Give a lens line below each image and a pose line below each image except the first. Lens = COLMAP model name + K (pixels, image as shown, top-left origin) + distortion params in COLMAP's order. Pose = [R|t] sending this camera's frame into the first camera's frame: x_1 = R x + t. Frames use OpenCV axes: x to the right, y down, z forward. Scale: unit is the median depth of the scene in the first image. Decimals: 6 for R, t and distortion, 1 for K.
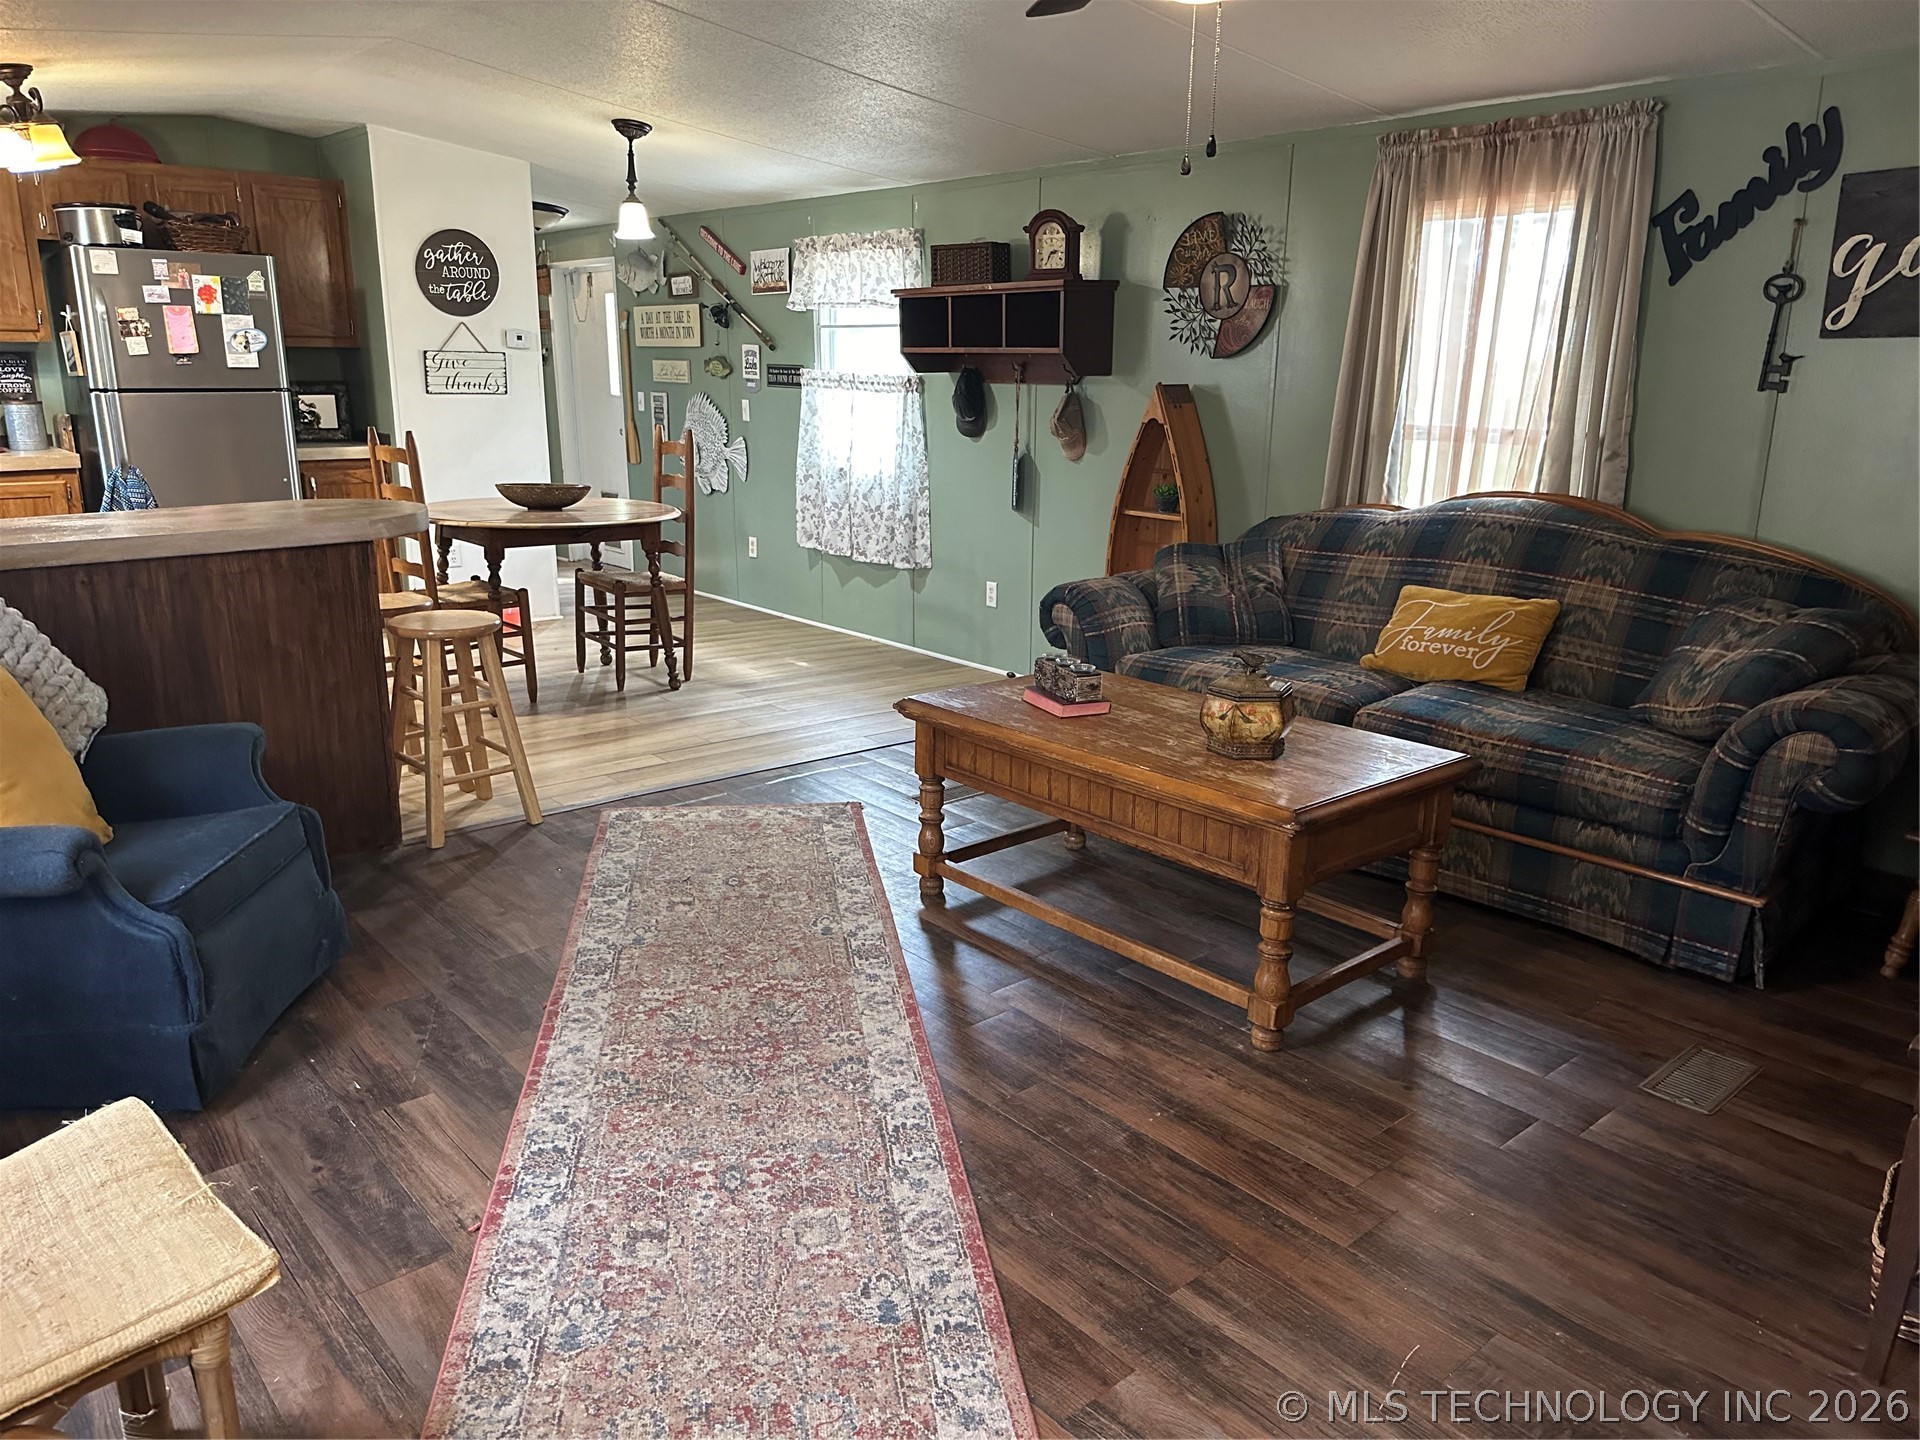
lens RADIAL K [[1365.9, 0, 931.7], [0, 1365.9, 720.5], [0, 0, 1]] dist [0.127883, -0.134489]
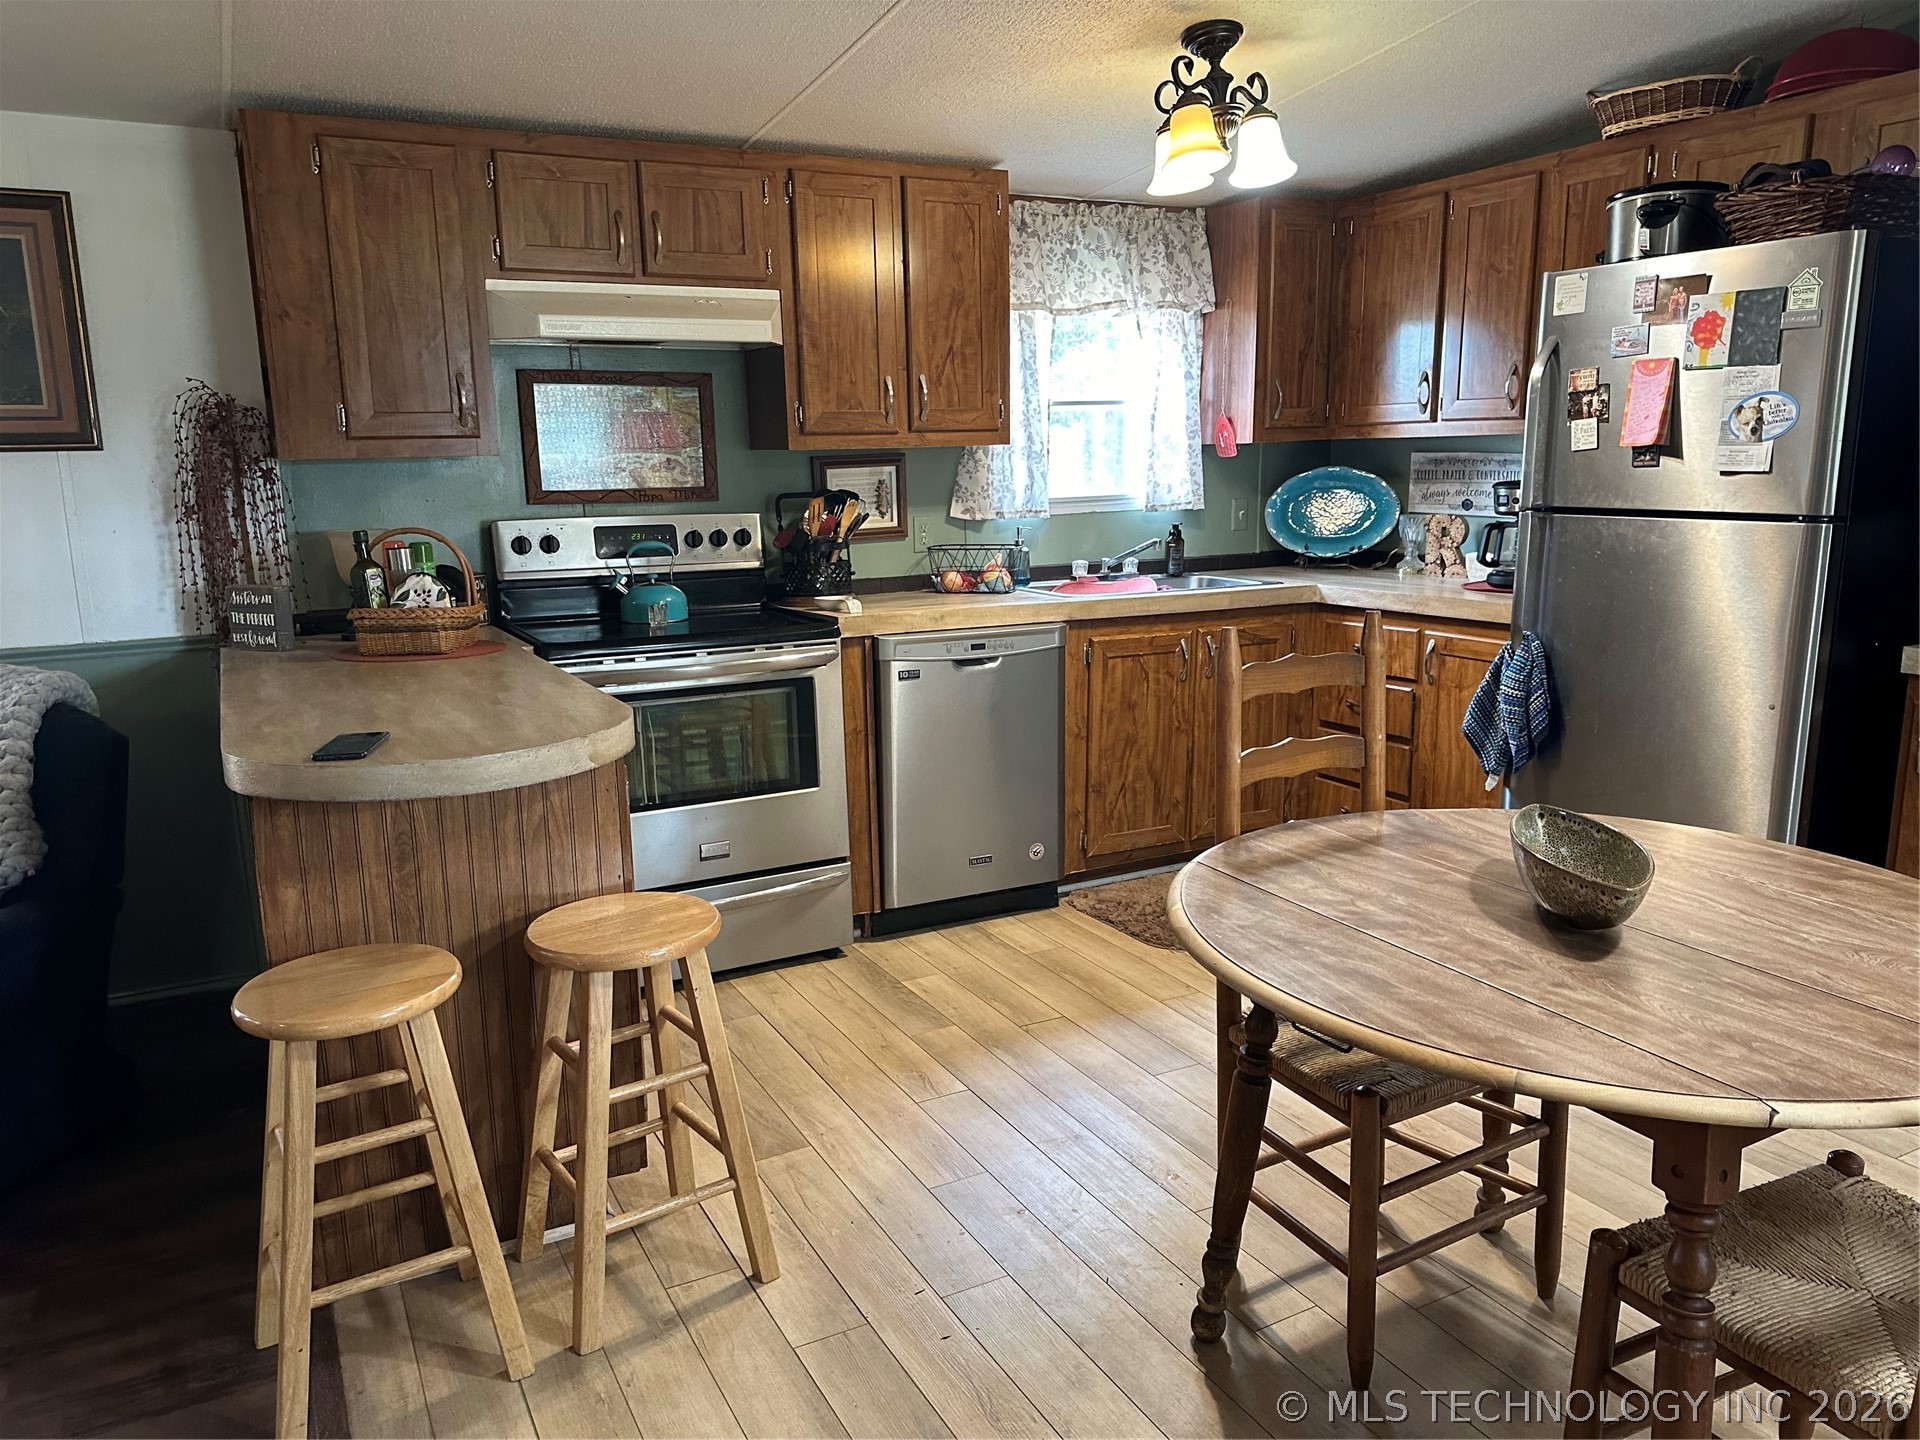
lens RADIAL K [[1339.3, 0, 960.0], [0, 1339.3, 720.0], [0, 0, 1]] dist [0.147247, -0.232654]
pose [[-0.202081, 0.187684, -0.961217, 0.040723], [-0.234460, 0.943655, 0.233547, -0.221432], [0.950890, 0.272563, -0.146691, 0.848631]]
